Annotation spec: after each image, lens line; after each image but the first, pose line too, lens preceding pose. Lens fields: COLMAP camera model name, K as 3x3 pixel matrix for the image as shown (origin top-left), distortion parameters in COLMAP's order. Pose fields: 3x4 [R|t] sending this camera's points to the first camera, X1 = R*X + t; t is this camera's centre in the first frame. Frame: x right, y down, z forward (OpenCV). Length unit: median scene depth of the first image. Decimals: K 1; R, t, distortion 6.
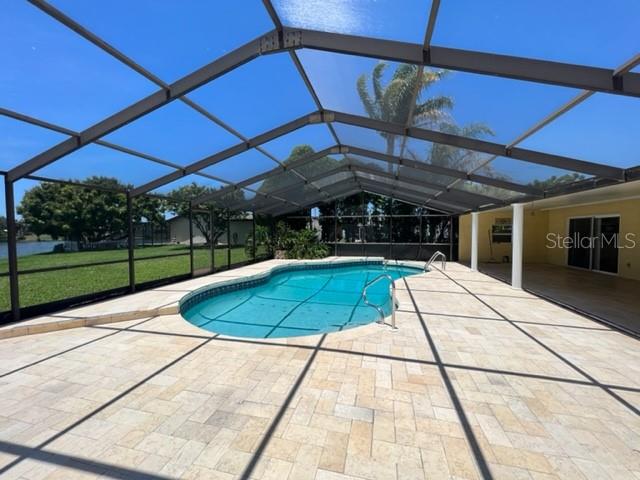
lens RADIAL K [[255.3, 0, 321.0], [0, 255.3, 239.6], [0, 0, 1]] dist [-0.000687, 0.000084]
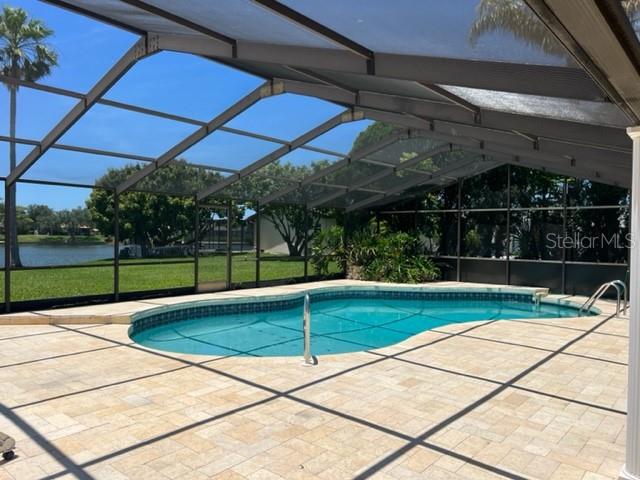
lens RADIAL K [[478.7, 0, 317.4], [0, 478.7, 236.6], [0, 0, 1]] dist [0.061902, -0.061317]
pose [[0.892973, 0.015355, -0.449848, 0.499928], [-0.028852, 0.999315, -0.023164, 0.001326], [0.449184, 0.033664, 0.892805, -0.149418]]
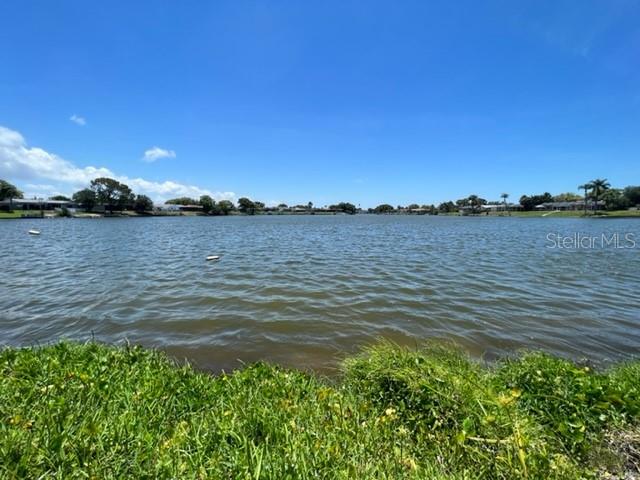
lens RADIAL K [[255.3, 0, 321.5], [0, 255.3, 242.5], [0, 0, 1]] dist [-0.000687, 0.000084]
pose [[-0.247924, 0.111762, -0.962311, -3.921975], [-0.029161, 0.992012, 0.122724, 0.322317], [0.968340, 0.058488, -0.242685, 1.177793]]
